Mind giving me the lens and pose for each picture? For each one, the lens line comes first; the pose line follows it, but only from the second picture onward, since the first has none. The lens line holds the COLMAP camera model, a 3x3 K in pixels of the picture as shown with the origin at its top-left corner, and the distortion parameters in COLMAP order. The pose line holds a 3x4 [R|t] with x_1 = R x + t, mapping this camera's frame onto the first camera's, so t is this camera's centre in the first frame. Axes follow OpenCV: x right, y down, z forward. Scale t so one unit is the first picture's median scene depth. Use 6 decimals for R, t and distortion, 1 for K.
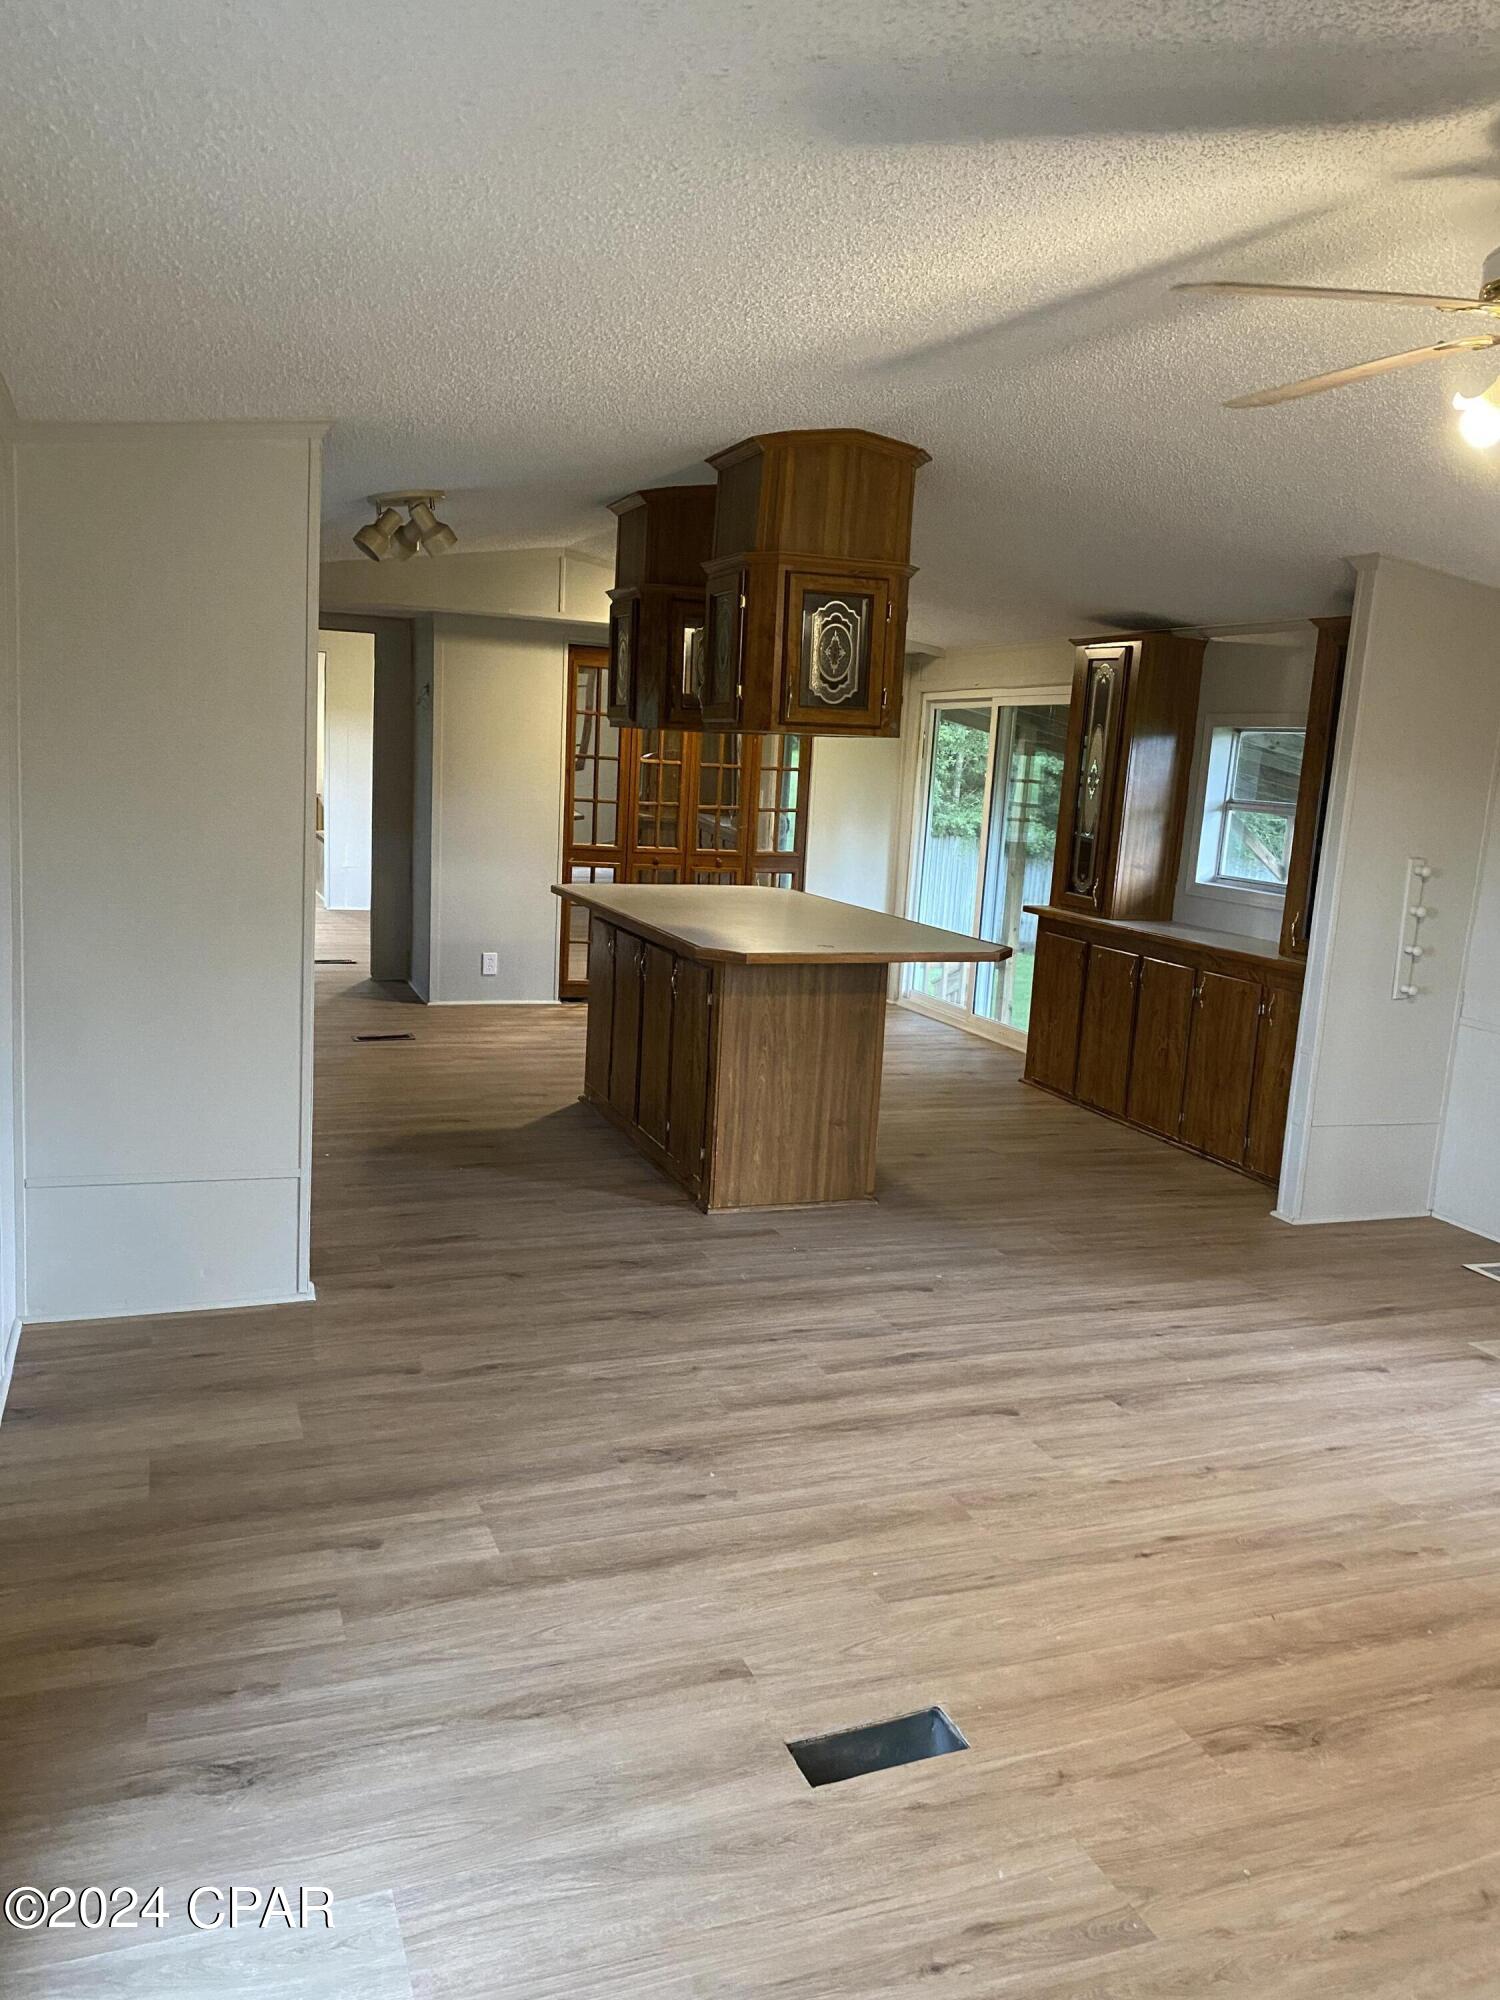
lens RADIAL K [[1523.2, 0, 718.5], [0, 1523.2, 985.7], [0, 0, 1]] dist [0.227148, -0.414102]
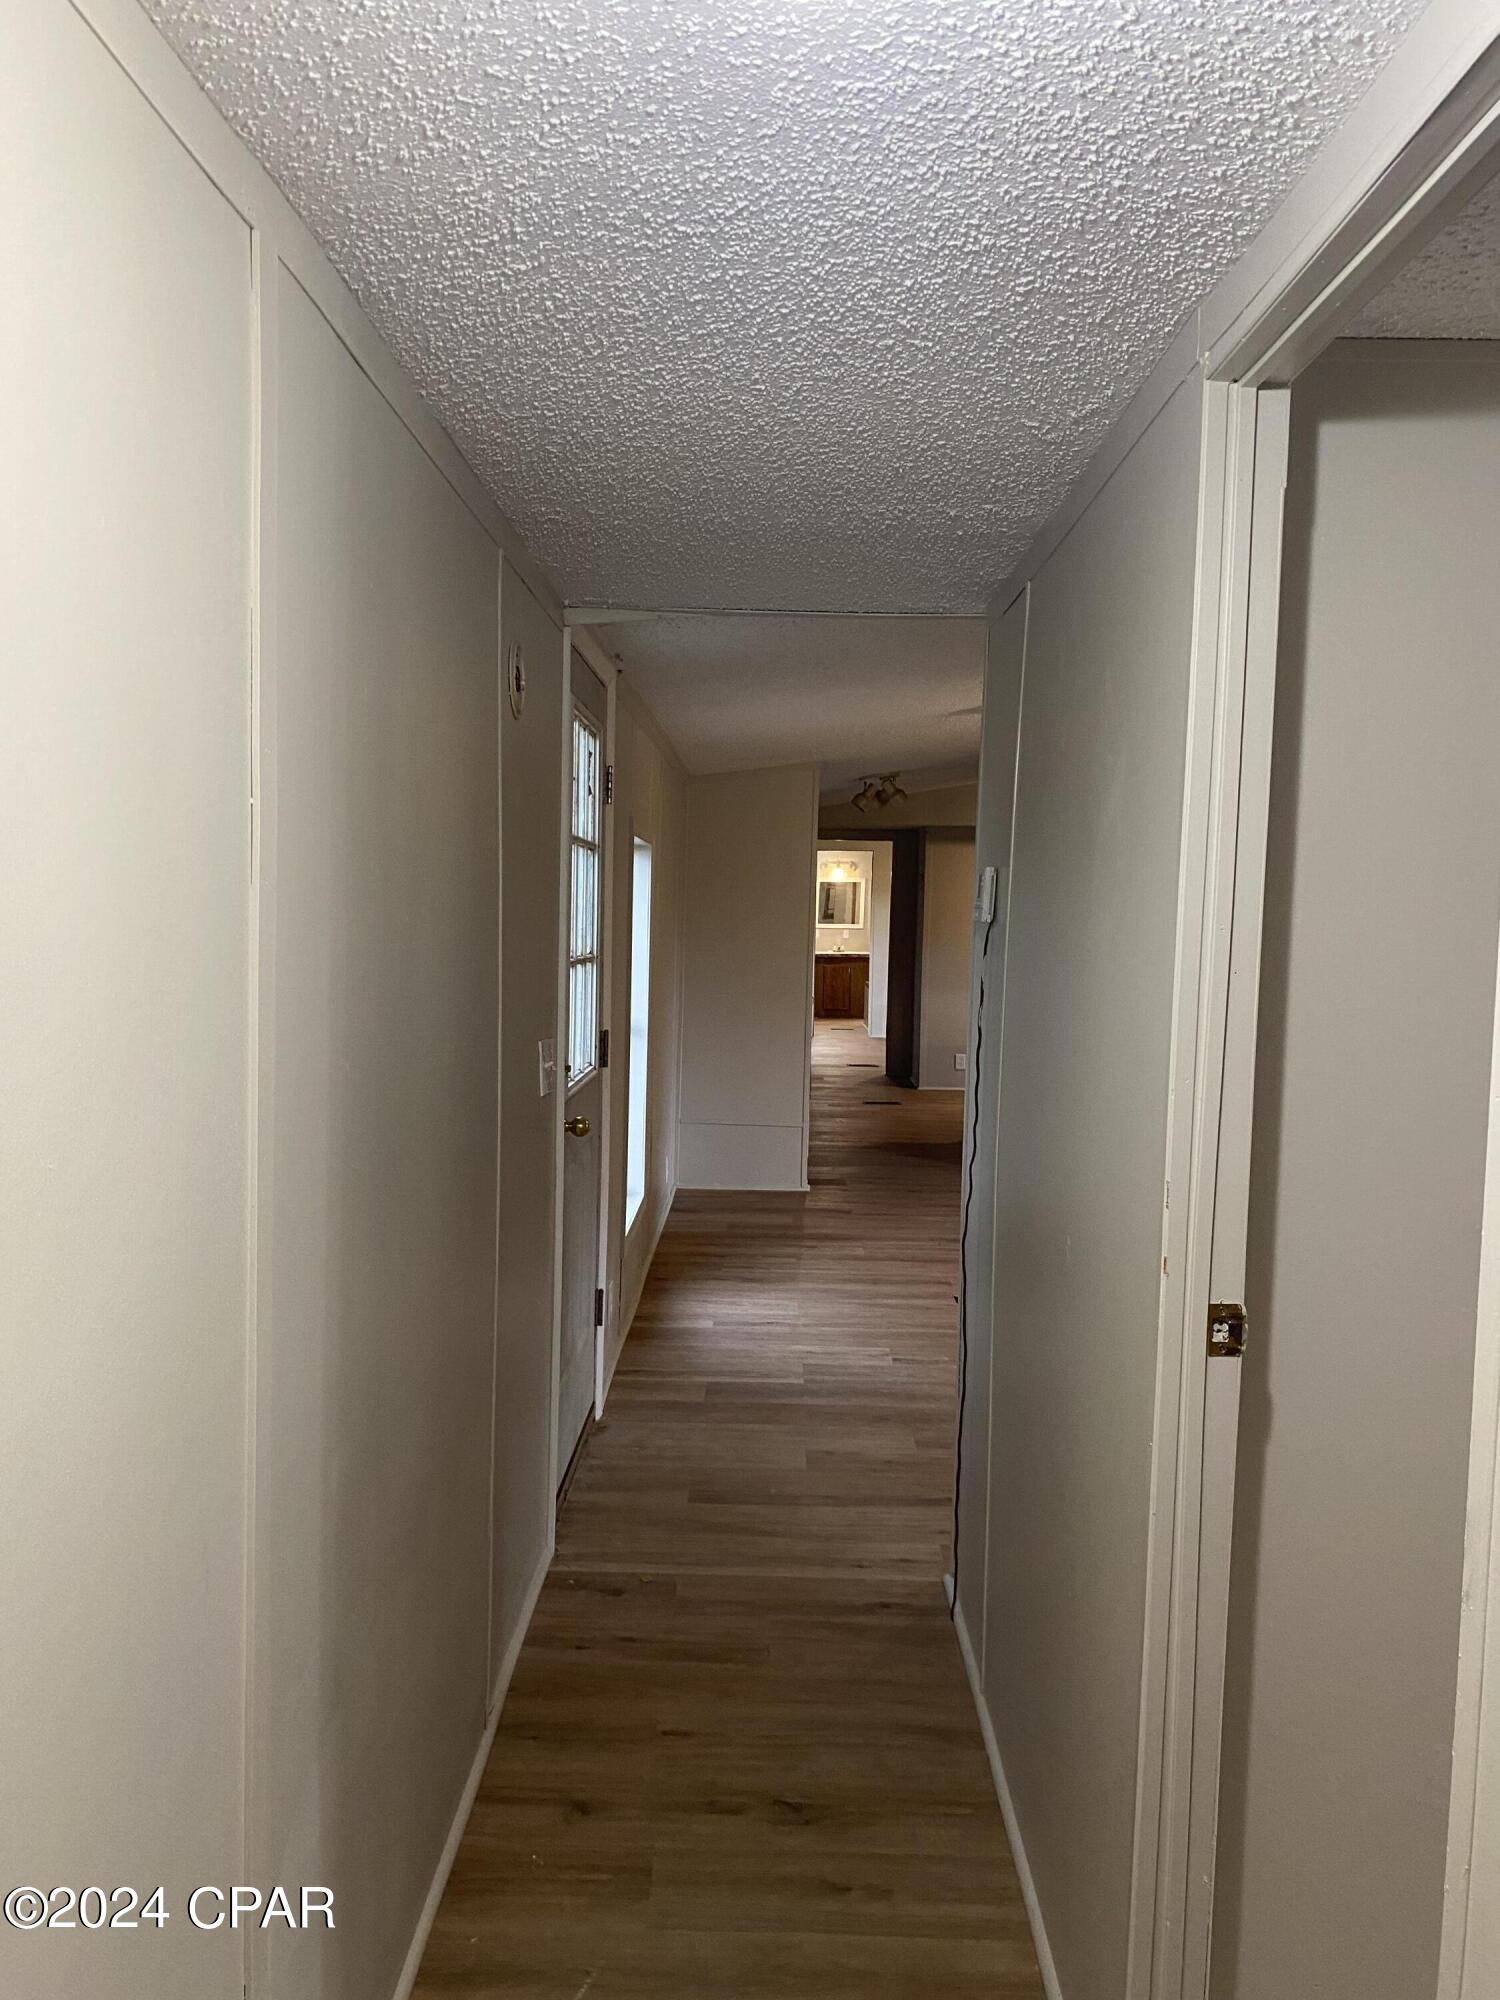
lens RADIAL K [[1530.5, 0, 750.0], [0, 1530.5, 1015.8], [0, 0, 1]] dist [0.004188, 0.000310]
pose [[0.936607, -0.010704, -0.350217, 0.297215], [-0.019600, 0.996368, -0.082871, 0.115927], [0.349832, 0.084482, 0.932995, -0.723833]]
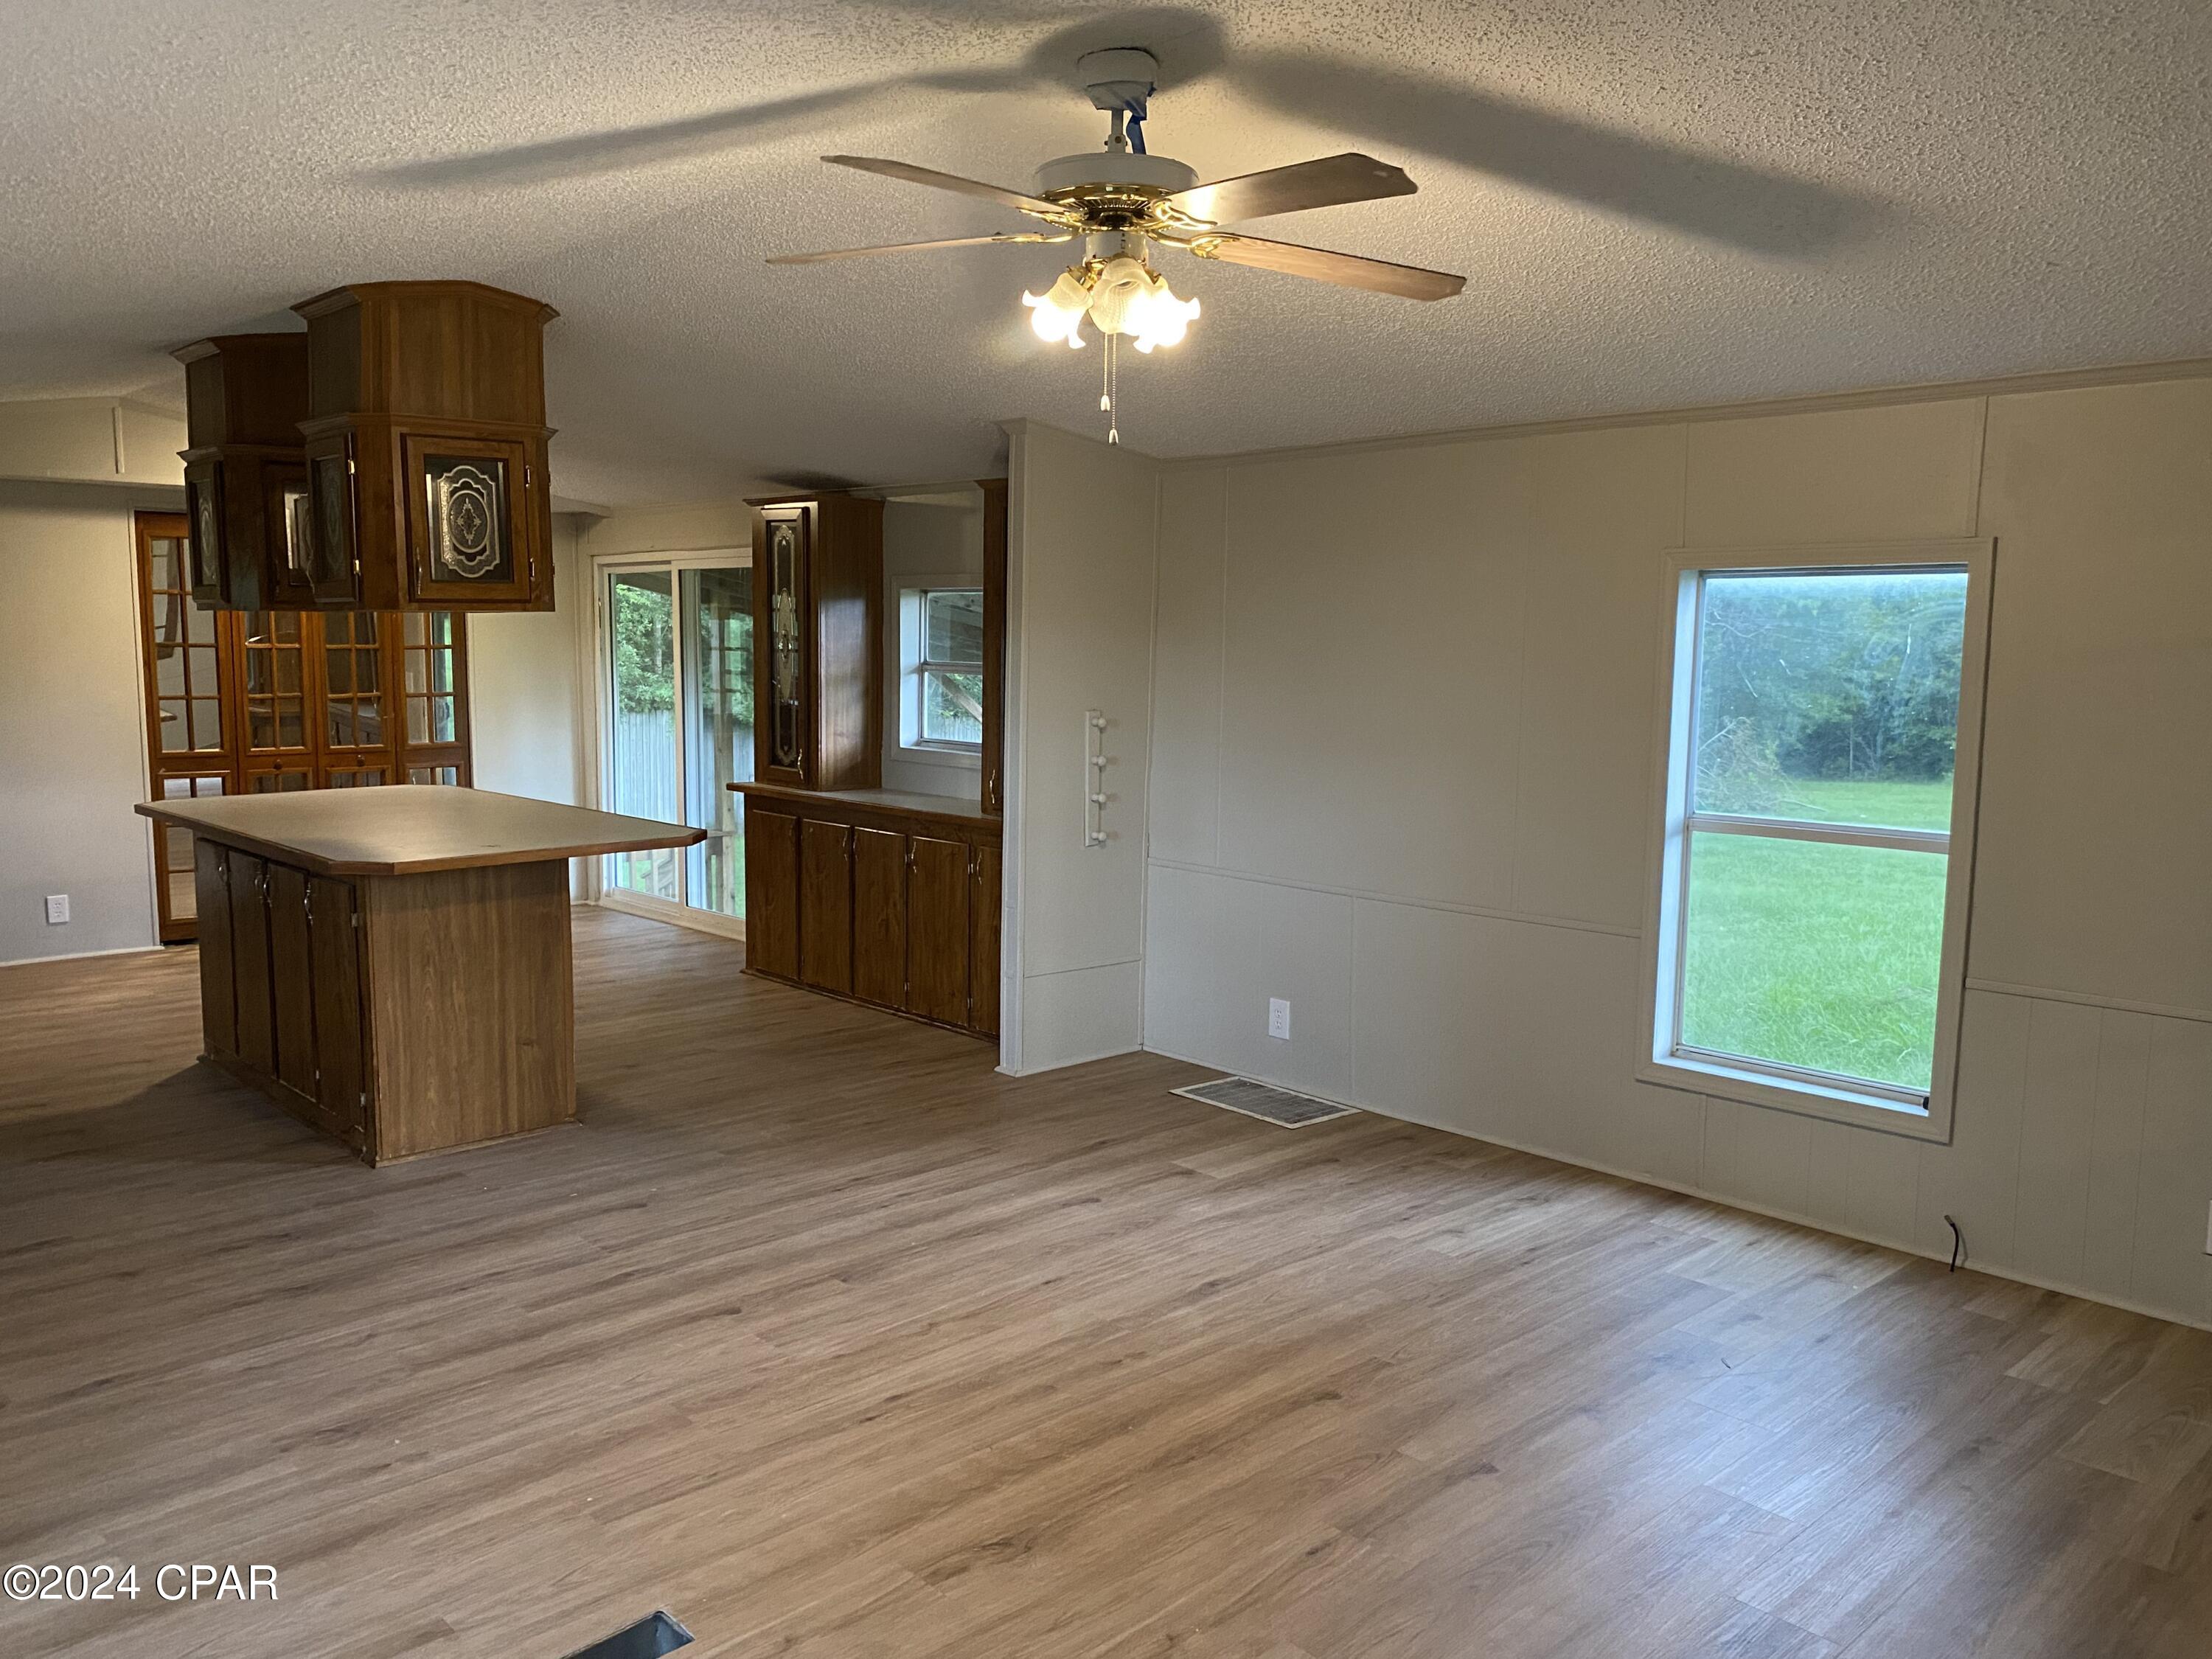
lens RADIAL K [[1693.5, 0, 1106.0], [0, 1693.5, 829.5], [0, 0, 1]] dist [0.041236, -0.058650]
pose [[0.915979, -0.091300, 0.390700, 0.011246], [0.100492, 0.994933, -0.003102, 0.003232], [-0.388437, 0.042104, 0.920513, -0.052052]]
